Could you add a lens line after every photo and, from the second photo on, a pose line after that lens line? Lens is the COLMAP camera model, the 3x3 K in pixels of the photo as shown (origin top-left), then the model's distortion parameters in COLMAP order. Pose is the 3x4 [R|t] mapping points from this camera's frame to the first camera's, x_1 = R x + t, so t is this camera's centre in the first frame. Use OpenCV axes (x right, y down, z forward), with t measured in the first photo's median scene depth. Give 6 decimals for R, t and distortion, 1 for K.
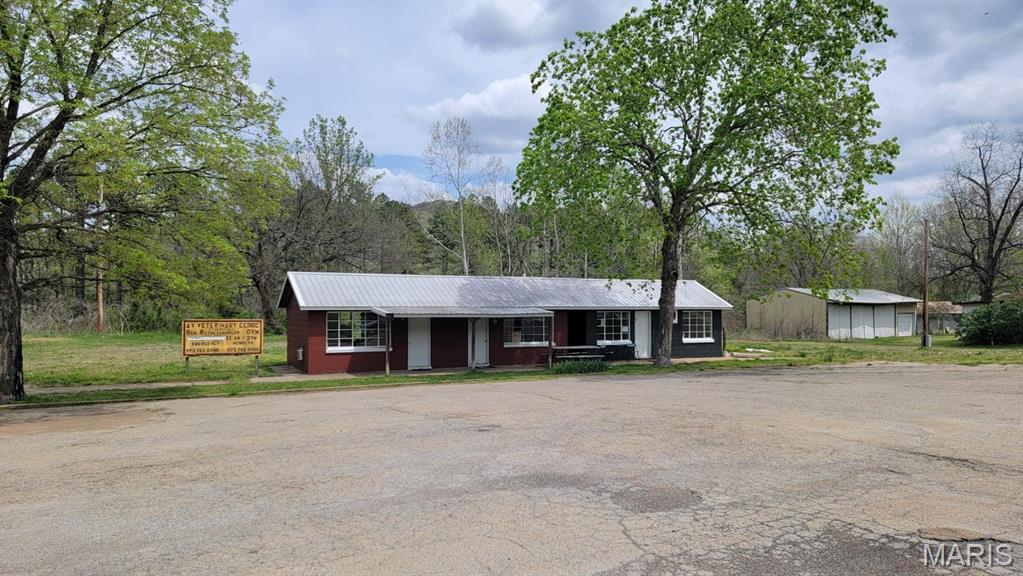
lens RADIAL K [[700.0, 0, 511.5], [0, 700.0, 288.0], [0, 0, 1]] dist [0.091728, -0.000174]
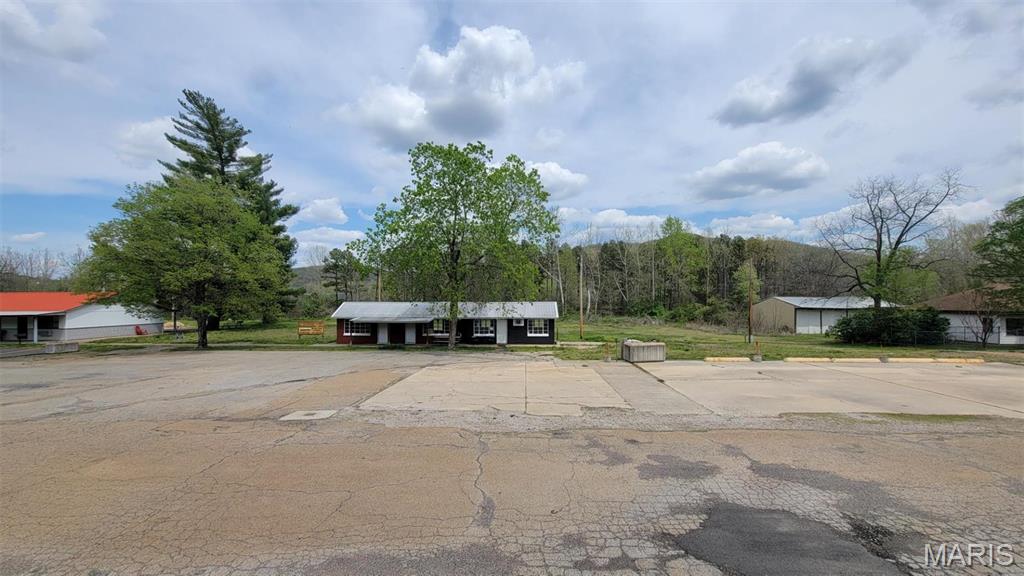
lens RADIAL K [[416.5, 0, 511.7], [0, 416.5, 292.7], [0, 0, 1]] dist [-0.002143, -0.000414]
pose [[0.872727, -0.012270, -0.488055, 0.828618], [0.014119, 0.999900, 0.000109, -0.043443], [0.488005, -0.006986, 0.872813, 0.006657]]
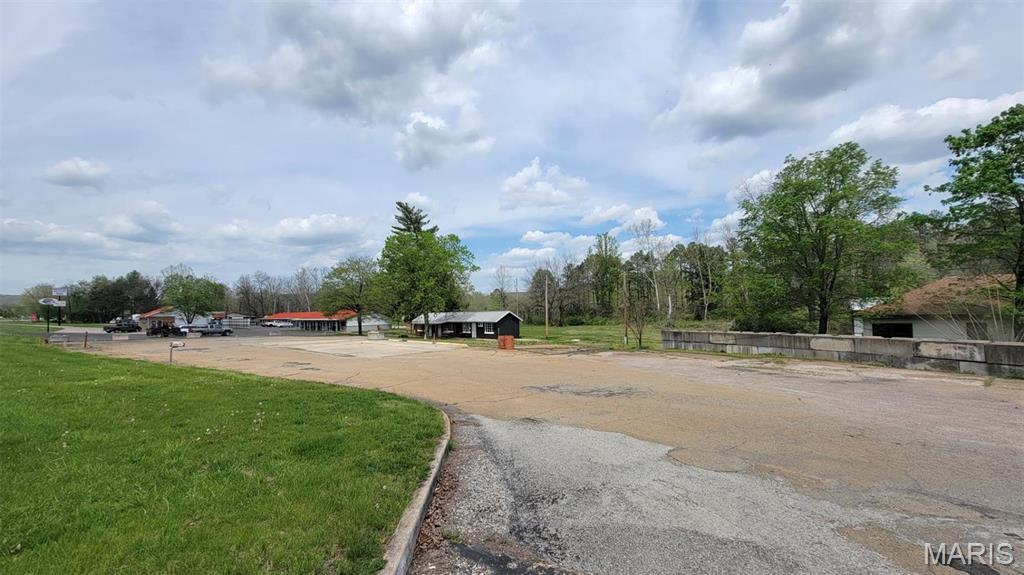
lens RADIAL K [[409.7, 0, 502.5], [0, 409.7, 297.7], [0, 0, 1]] dist [0.000598, -0.000011]
pose [[0.314379, -0.038446, -0.948519, 2.095355], [0.050944, 0.998423, -0.023584, -0.030711], [0.947930, -0.040907, 0.315842, 0.588728]]
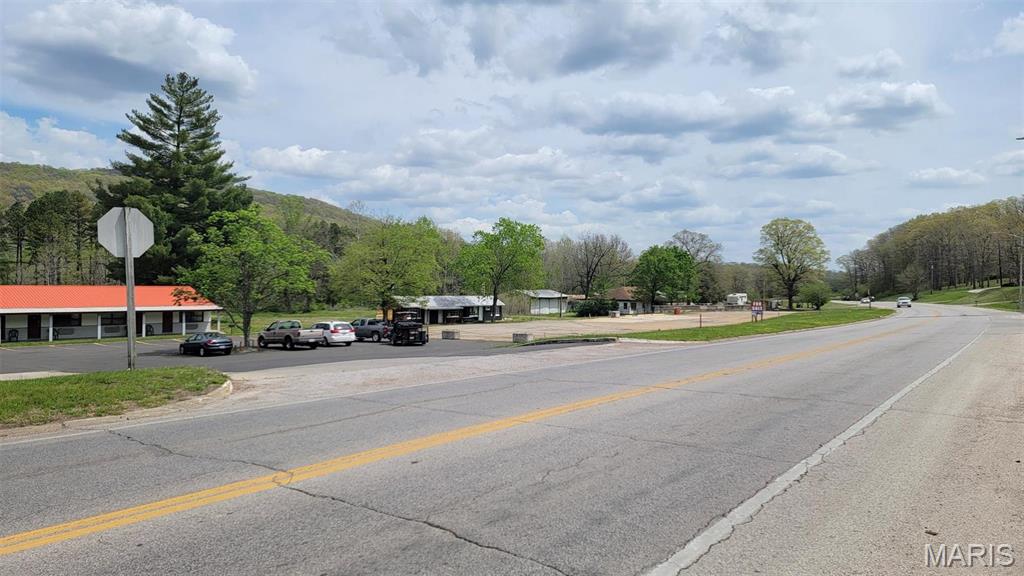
lens RADIAL K [[603.1, 0, 512.0], [0, 603.1, 288.0], [0, 0, 1]] dist [0.167798, -0.000275]
pose [[0.925653, 0.014185, 0.378107, -0.806788], [-0.025044, 0.999403, 0.023819, -0.134632], [-0.377544, -0.031517, 0.925455, -1.801597]]
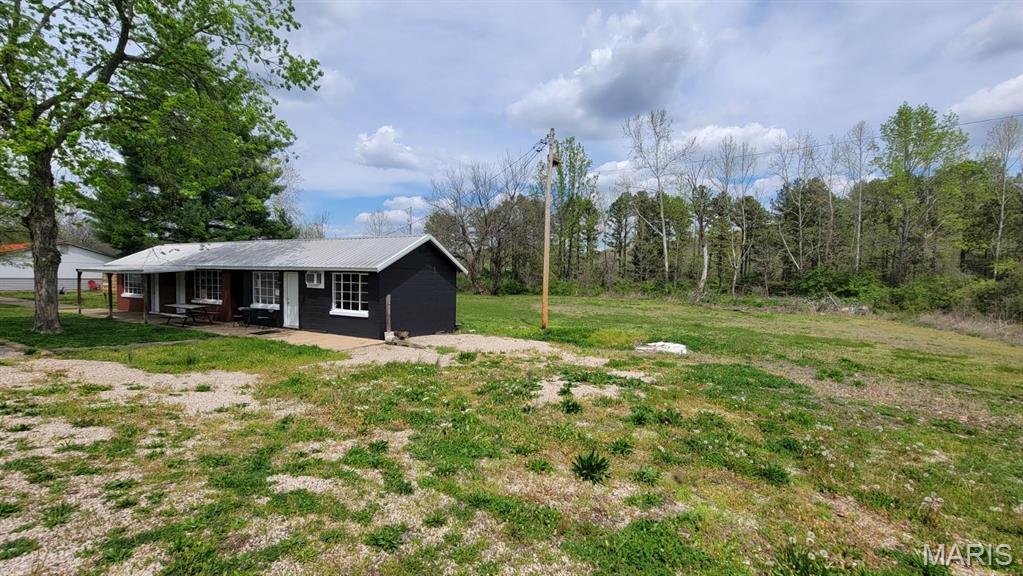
lens RADIAL K [[411.8, 0, 507.9], [0, 411.8, 292.9], [0, 0, 1]] dist [-0.003191, -0.000102]
pose [[0.583740, 0.038556, -0.811024, 0.794051], [0.001047, 0.998835, 0.048238, 0.036560], [0.811940, -0.029008, 0.583020, 0.986520]]
